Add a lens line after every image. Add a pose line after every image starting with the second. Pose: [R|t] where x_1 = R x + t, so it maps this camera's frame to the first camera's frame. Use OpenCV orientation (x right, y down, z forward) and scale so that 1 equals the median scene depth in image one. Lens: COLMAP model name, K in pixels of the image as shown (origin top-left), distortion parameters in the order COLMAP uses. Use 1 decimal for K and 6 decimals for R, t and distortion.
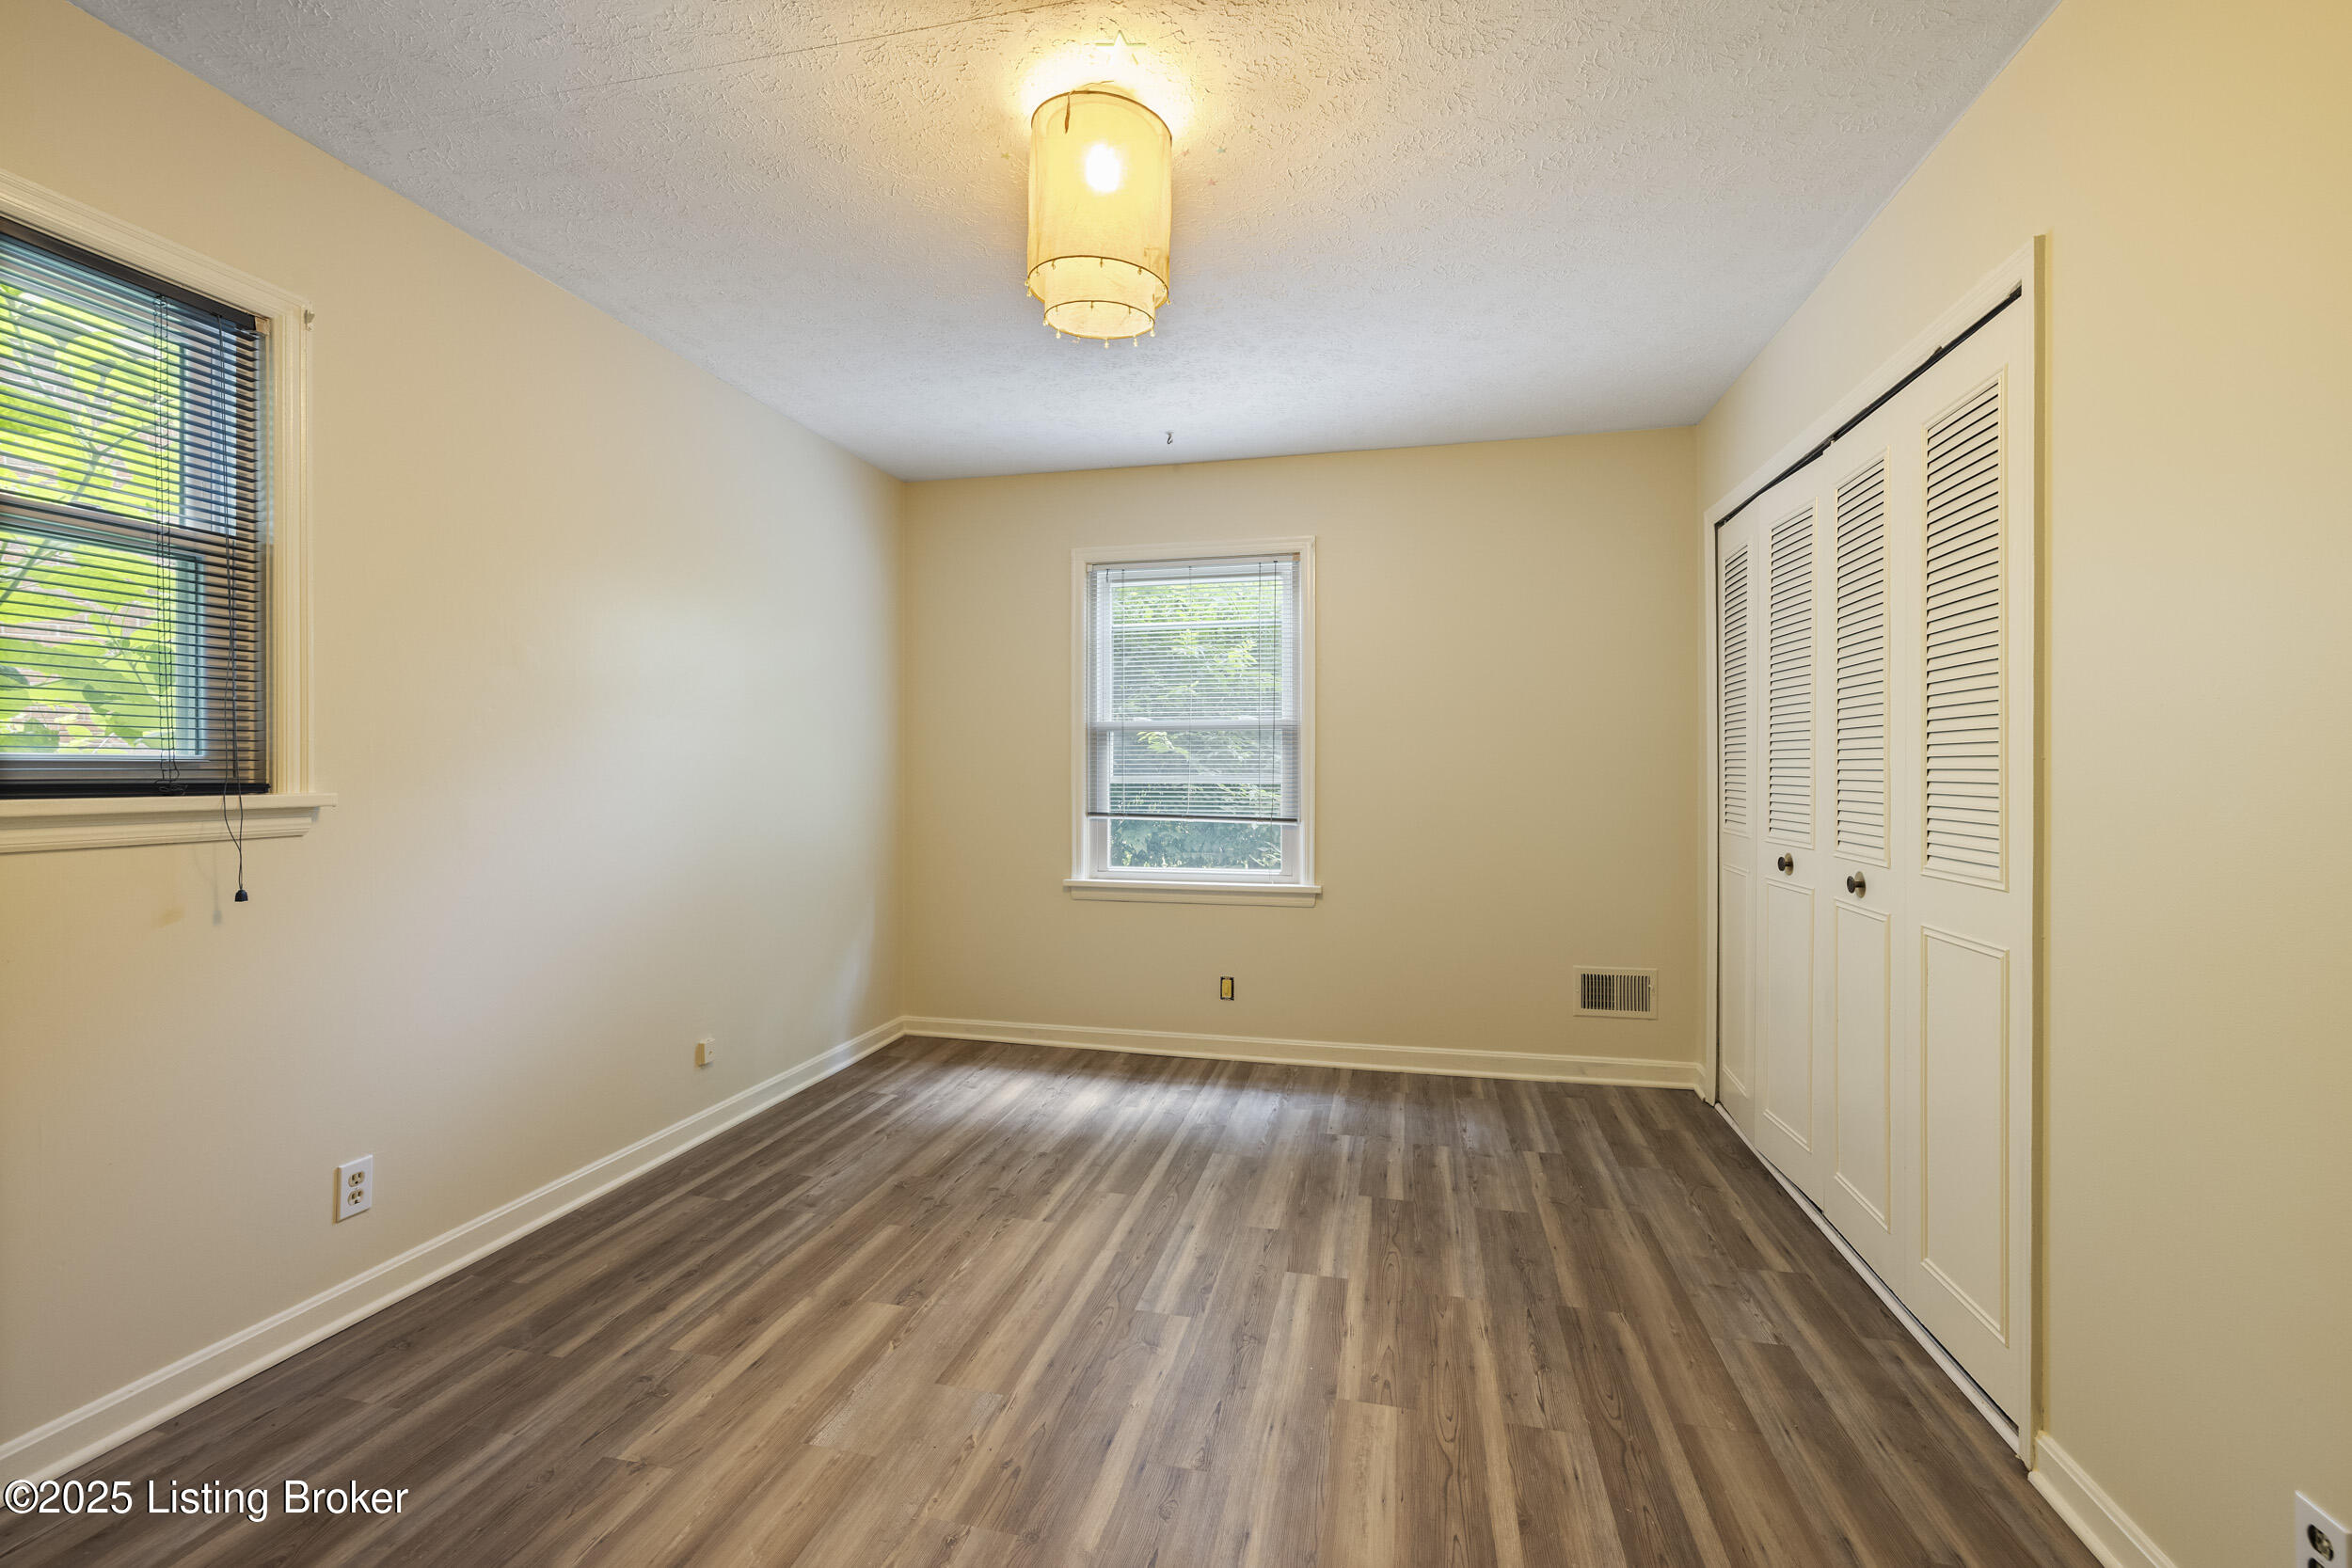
lens RADIAL K [[994.3, 0, 1186.7], [0, 994.3, 763.7], [0, 0, 1]] dist [0.000498, -0.000039]
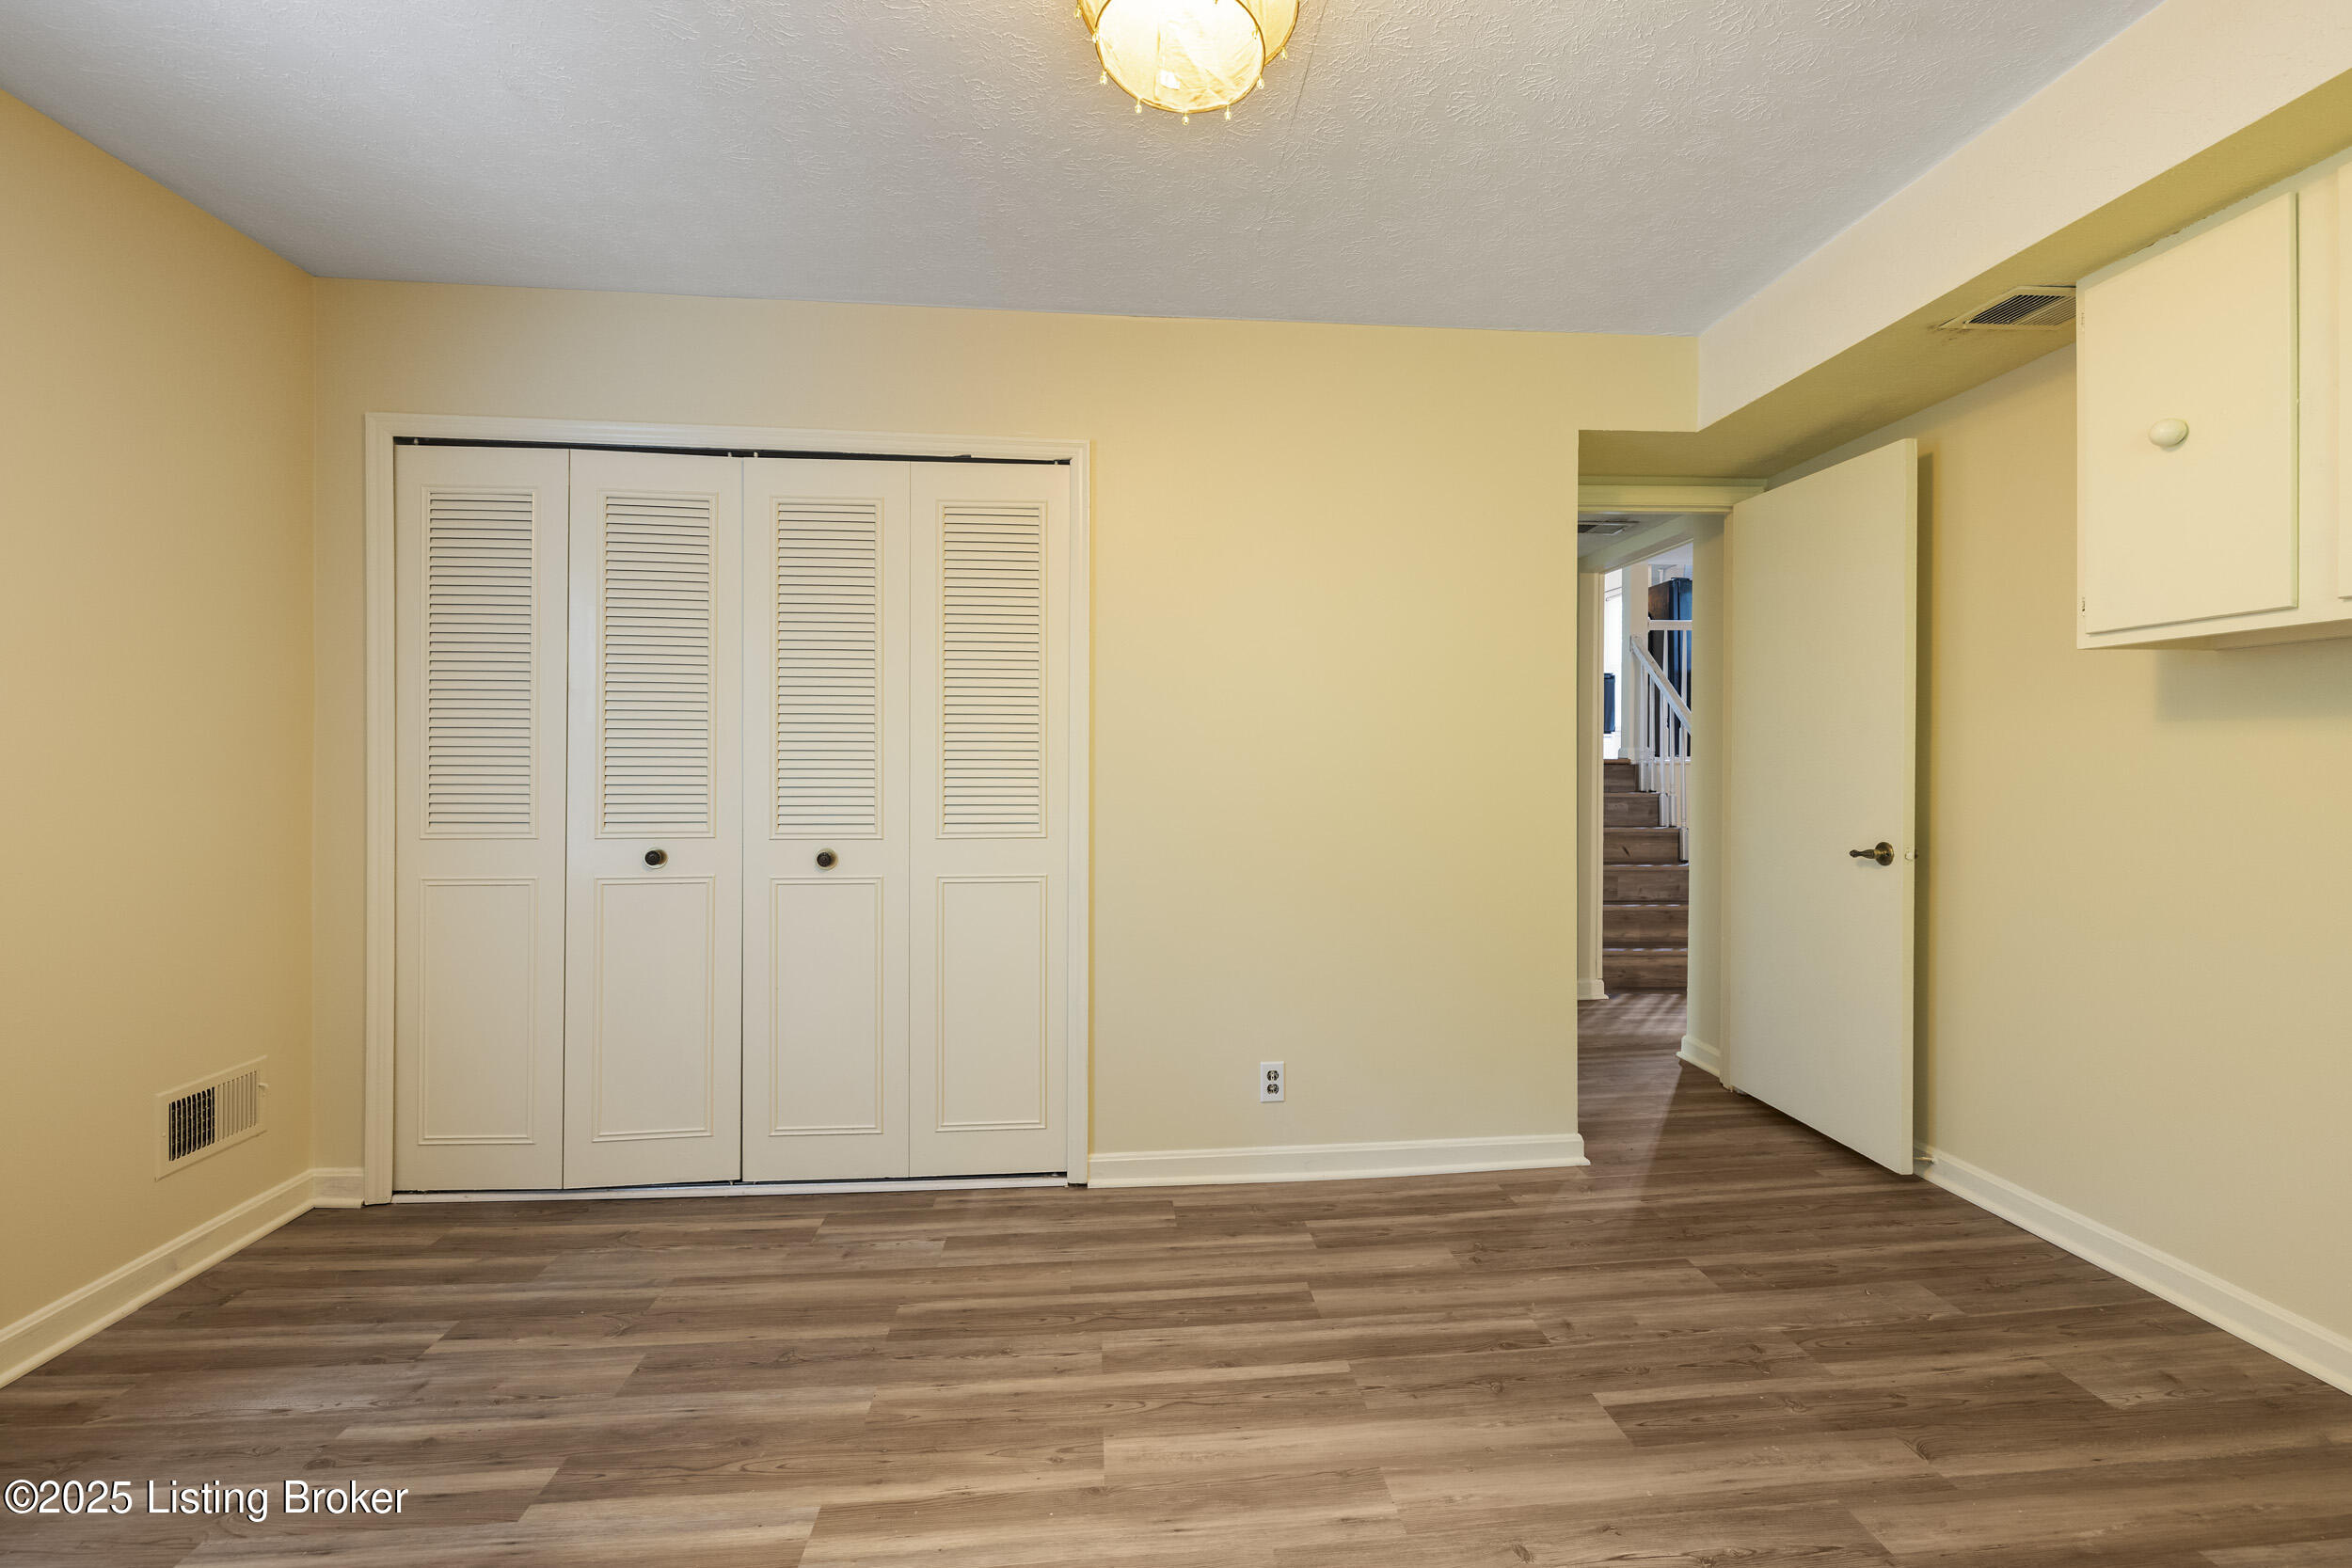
lens RADIAL K [[994.3, 0, 1186.7], [0, 994.3, 763.7], [0, 0, 1]] dist [0.000498, -0.000039]
pose [[-0.304252, -0.000644, 0.952591, -0.633682], [-0.007072, 0.999974, -0.001583, 0.011591], [-0.952565, -0.007218, -0.304249, 1.097777]]
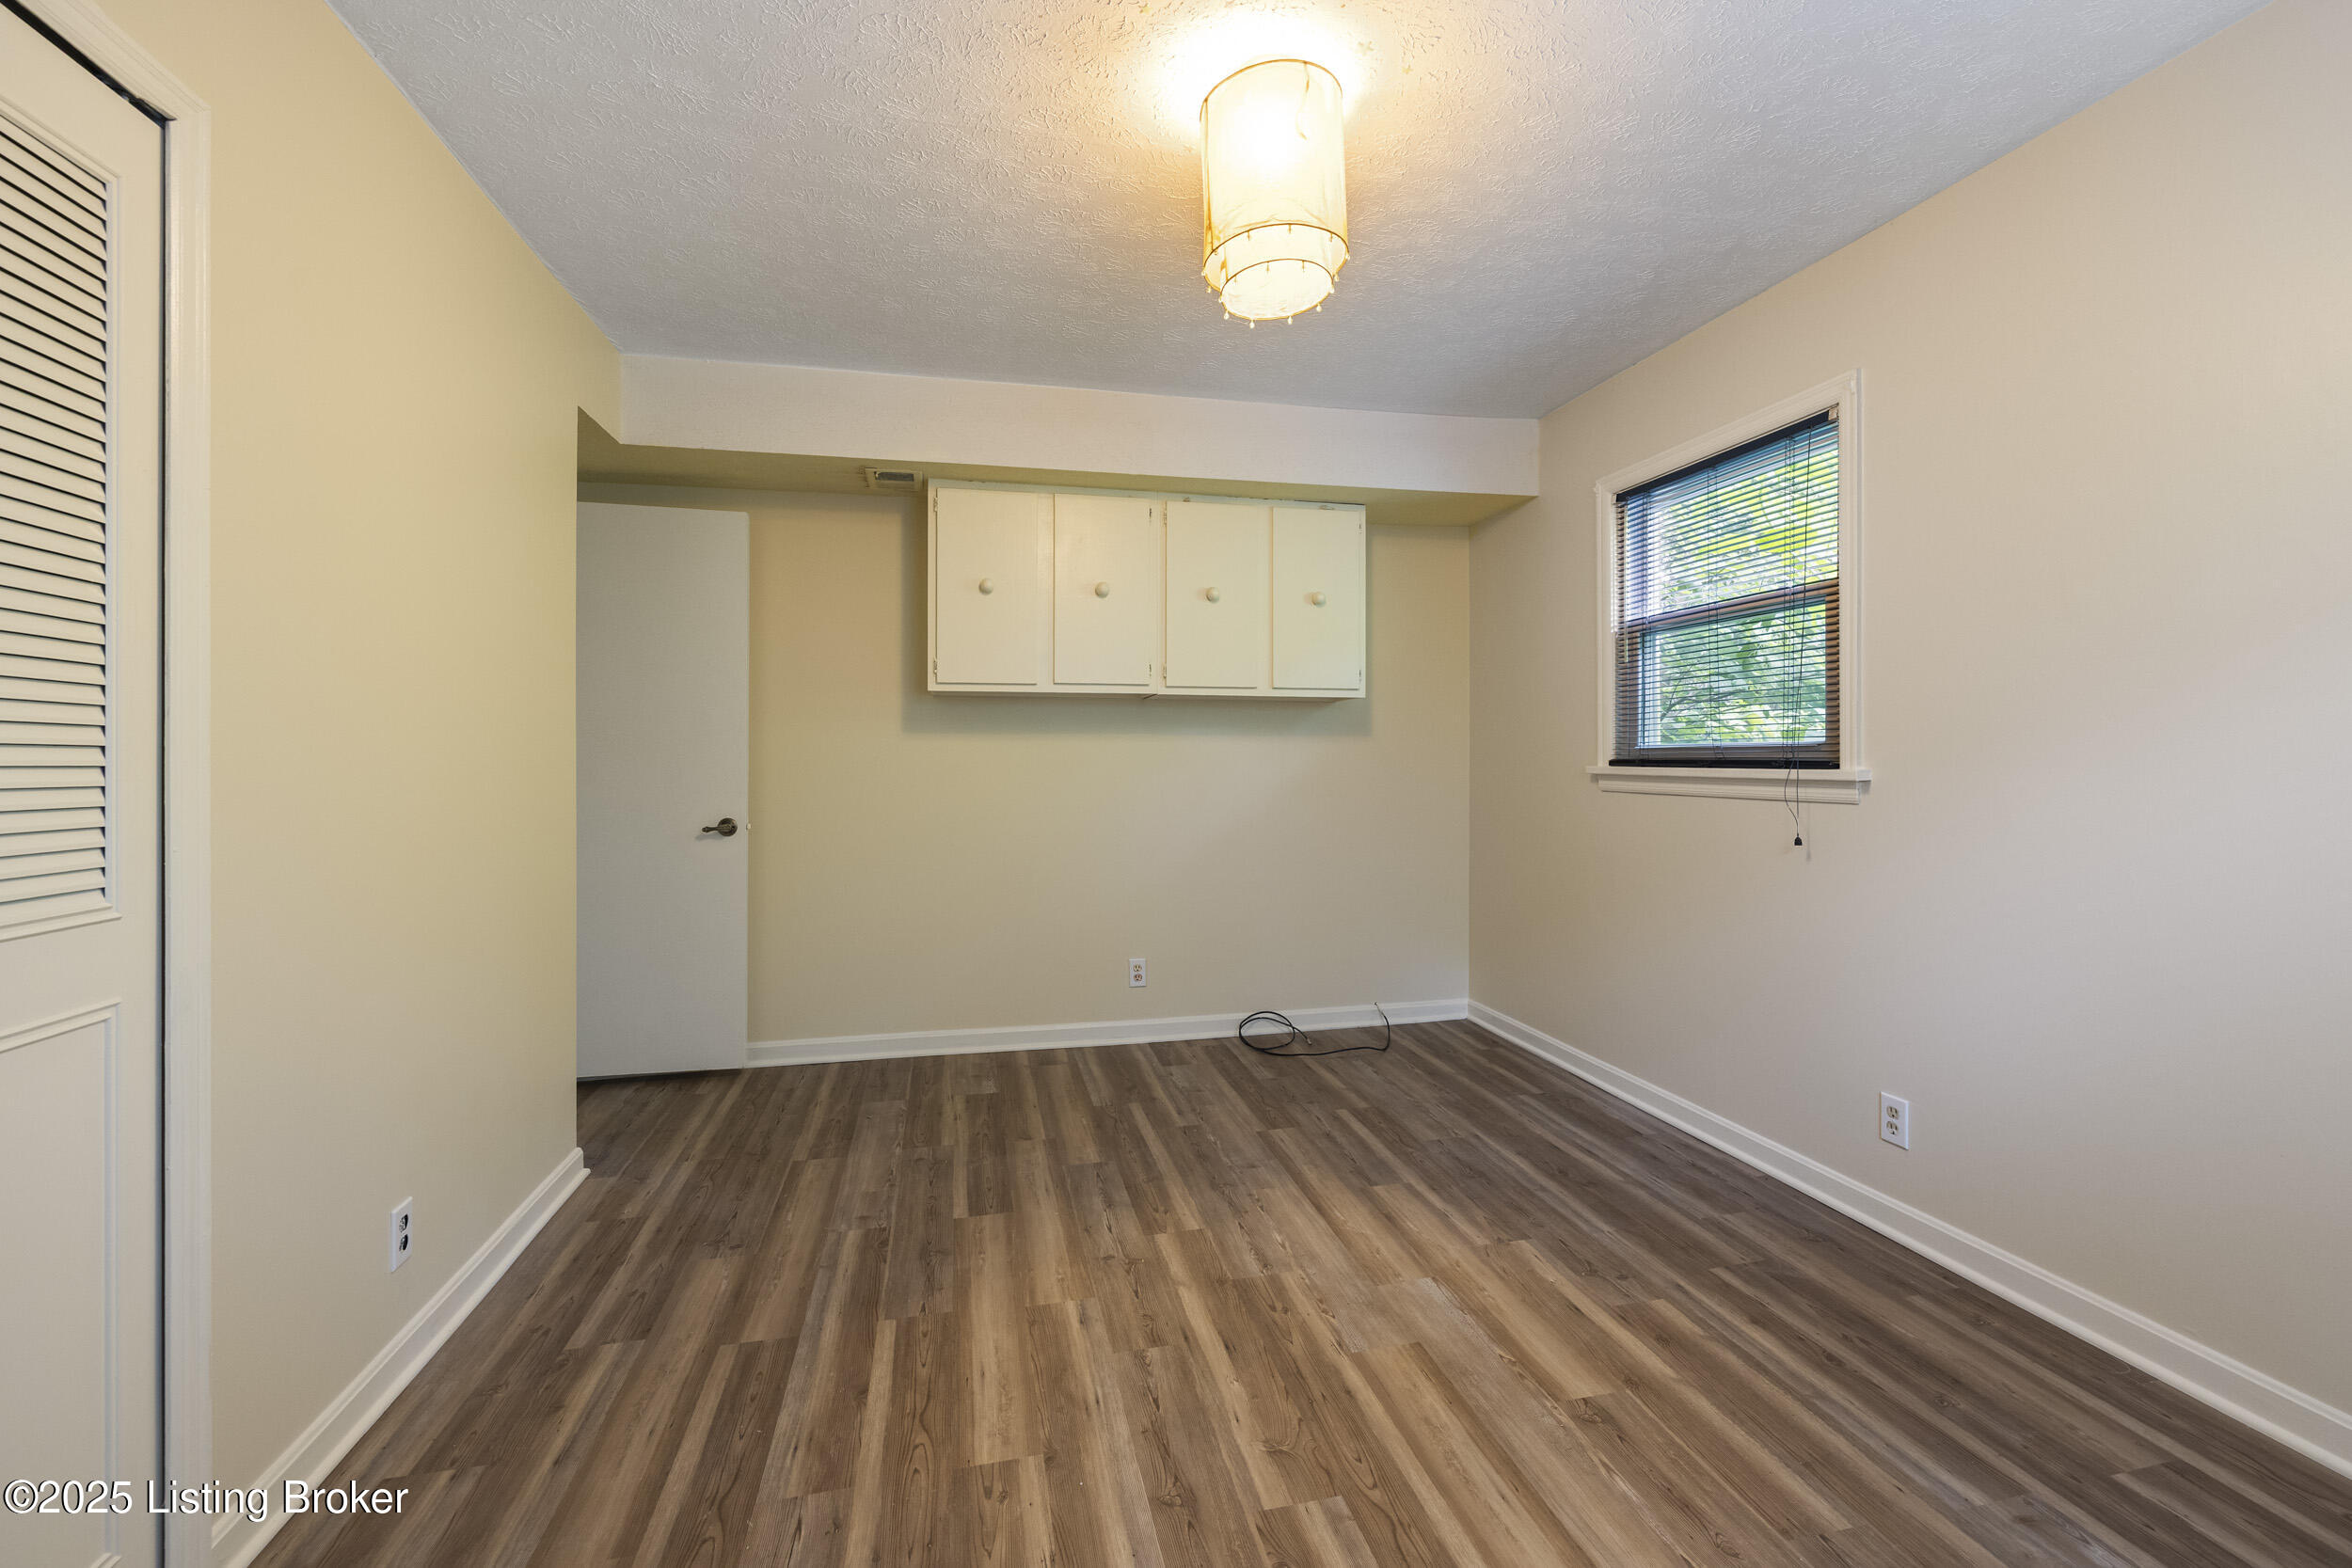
lens RADIAL K [[994.3, 0, 1186.7], [0, 994.3, 763.7], [0, 0, 1]] dist [0.000498, -0.000039]
pose [[-0.903079, 0.003397, -0.429460, 0.379652], [0.004486, 0.999989, -0.001524, 0.019516], [0.429450, -0.003303, -0.903084, 1.704617]]
